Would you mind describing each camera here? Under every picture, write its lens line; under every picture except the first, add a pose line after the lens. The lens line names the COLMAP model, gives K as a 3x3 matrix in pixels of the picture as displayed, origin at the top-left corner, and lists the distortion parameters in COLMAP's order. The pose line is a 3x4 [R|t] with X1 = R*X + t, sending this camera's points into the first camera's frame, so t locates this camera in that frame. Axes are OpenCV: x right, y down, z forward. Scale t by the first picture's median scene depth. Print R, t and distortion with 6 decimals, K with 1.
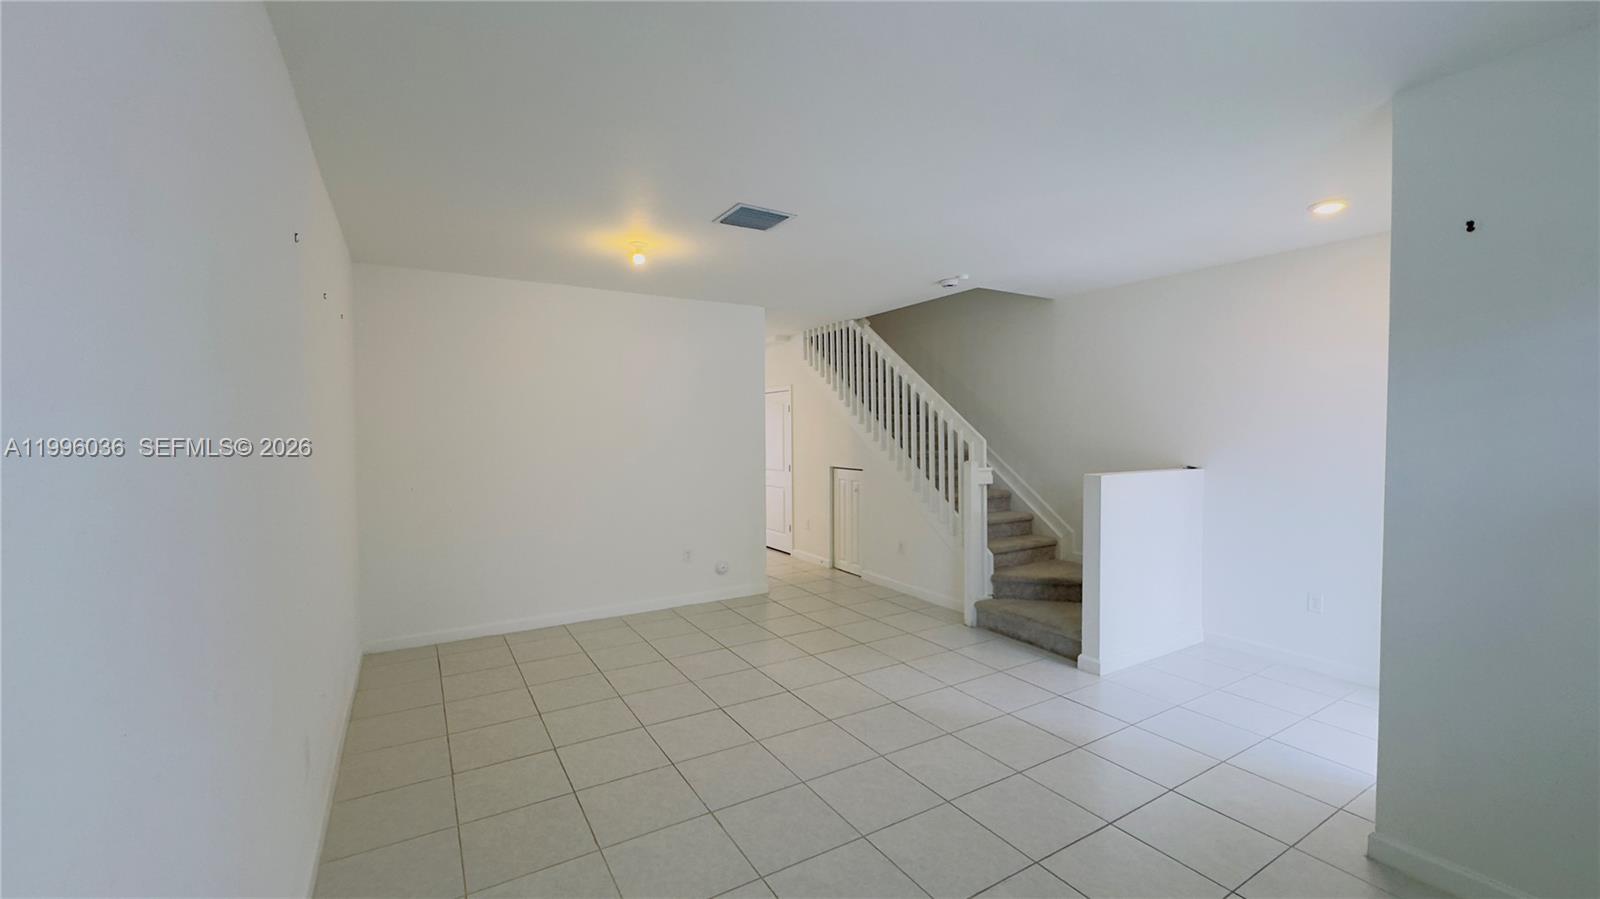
lens RADIAL K [[639.1, 0, 802.8], [0, 639.1, 449.8], [0, 0, 1]] dist [-0.003951, 0.000355]
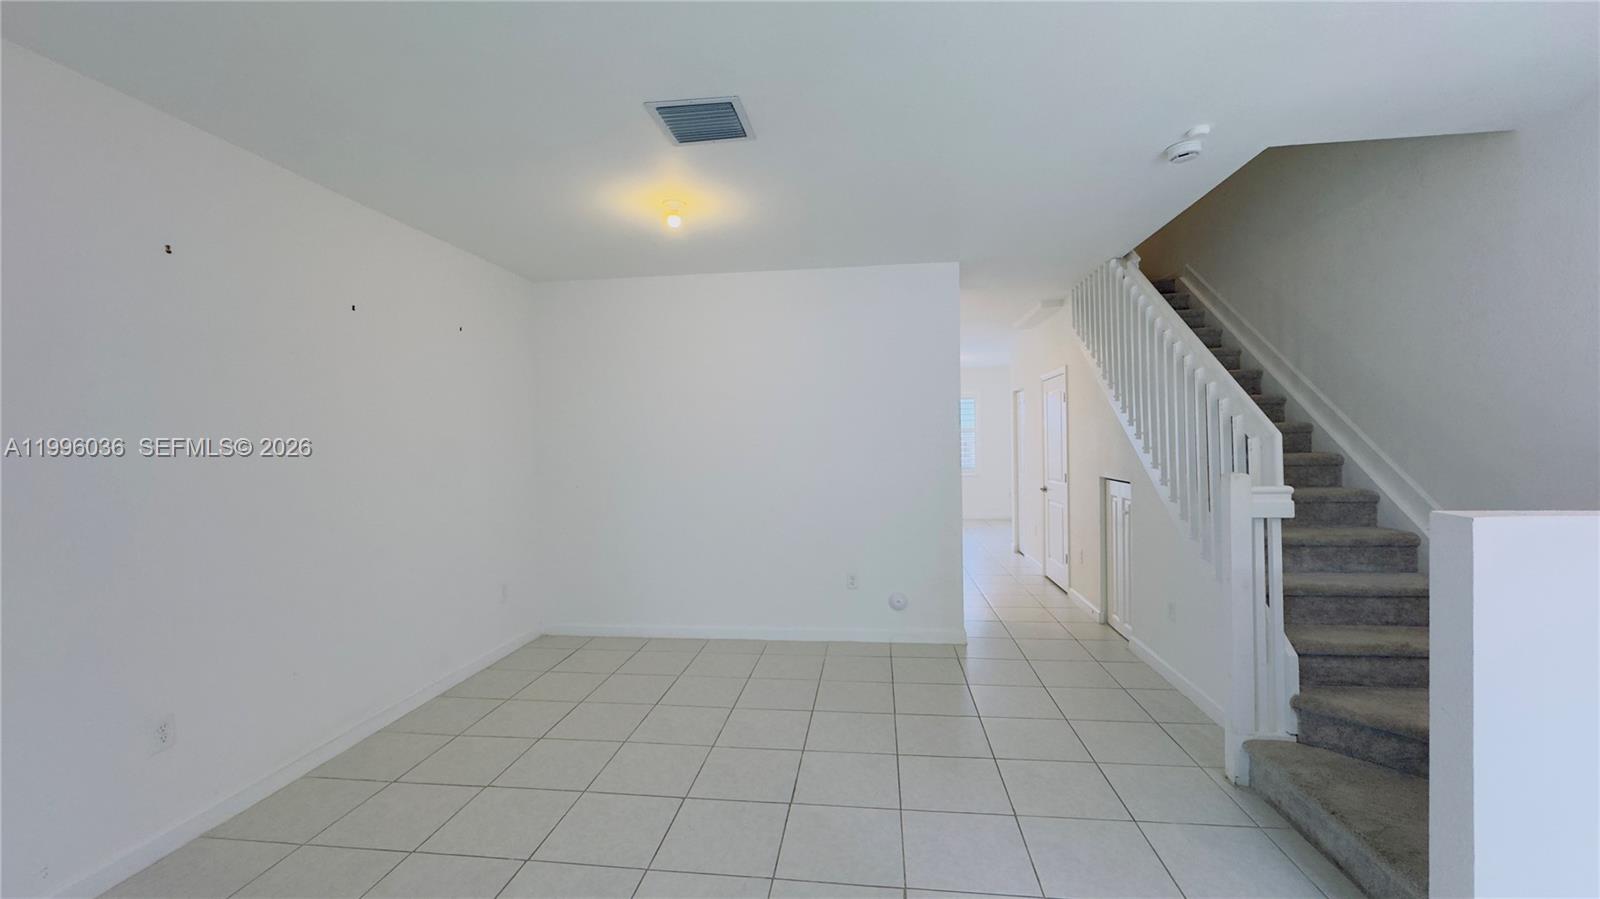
lens RADIAL K [[639.1, 0, 798.3], [0, 639.1, 447.2], [0, 0, 1]] dist [-0.003951, 0.000355]
pose [[0.783999, -0.001921, -0.620759, 0.301143], [-0.005798, 0.999929, -0.010417, 0.004304], [0.620735, 0.011766, 0.783932, 0.348140]]
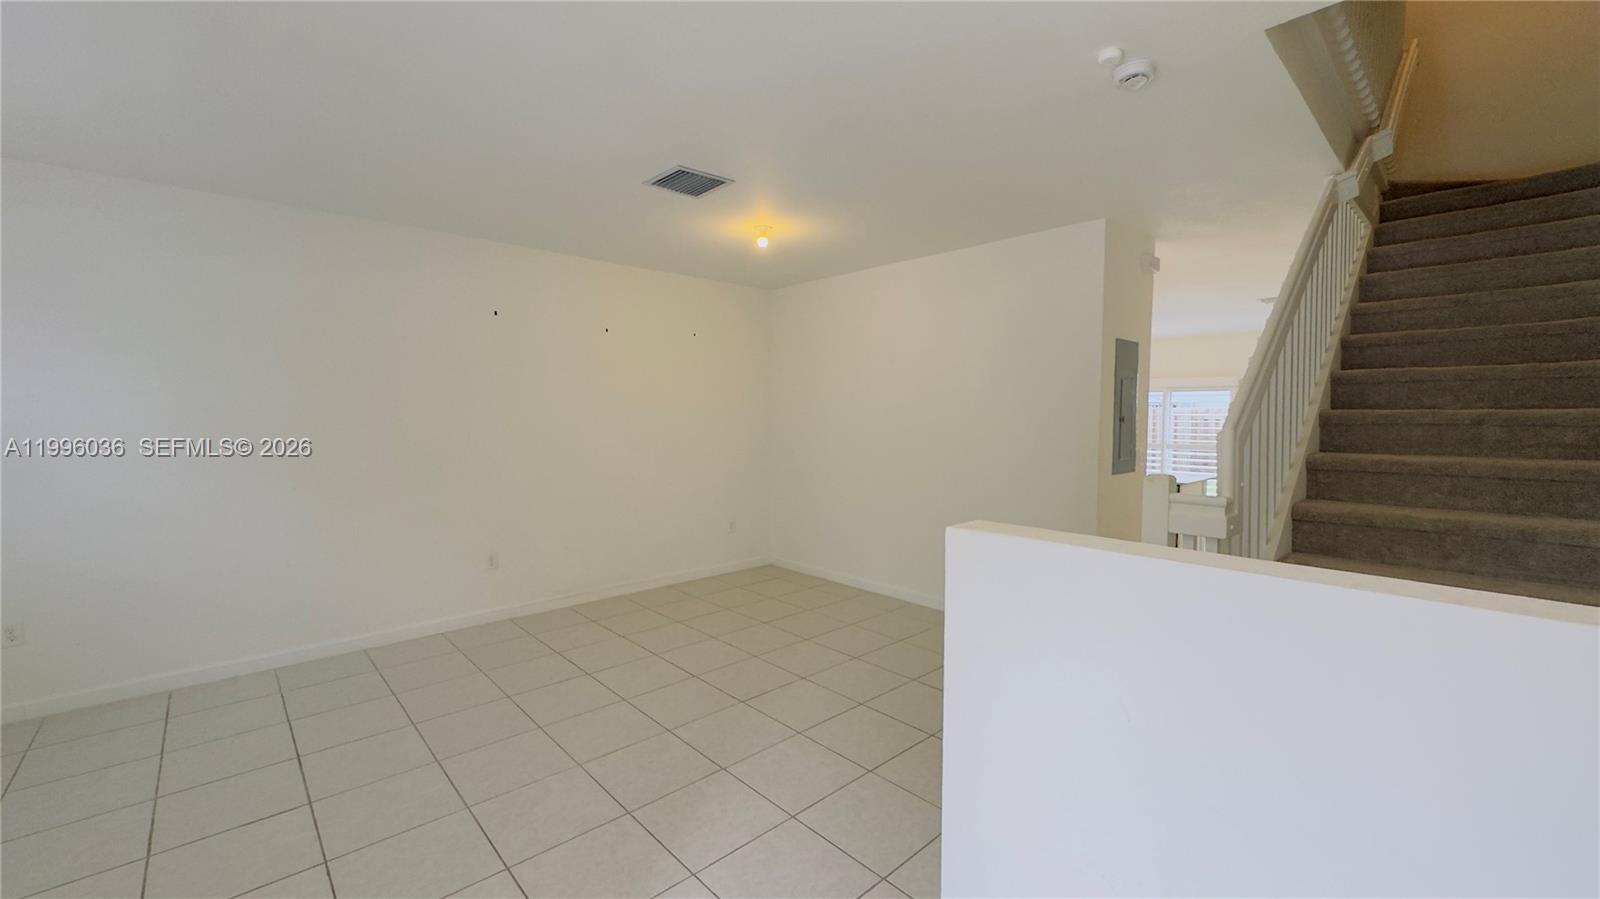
lens RADIAL K [[639.1, 0, 804.7], [0, 639.1, 447.9], [0, 0, 1]] dist [-0.003951, 0.000355]
pose [[0.205549, 0.059162, -0.976857, 0.638541], [-0.028507, 0.998109, 0.054450, -0.018003], [0.978231, 0.016655, 0.206847, 0.687353]]
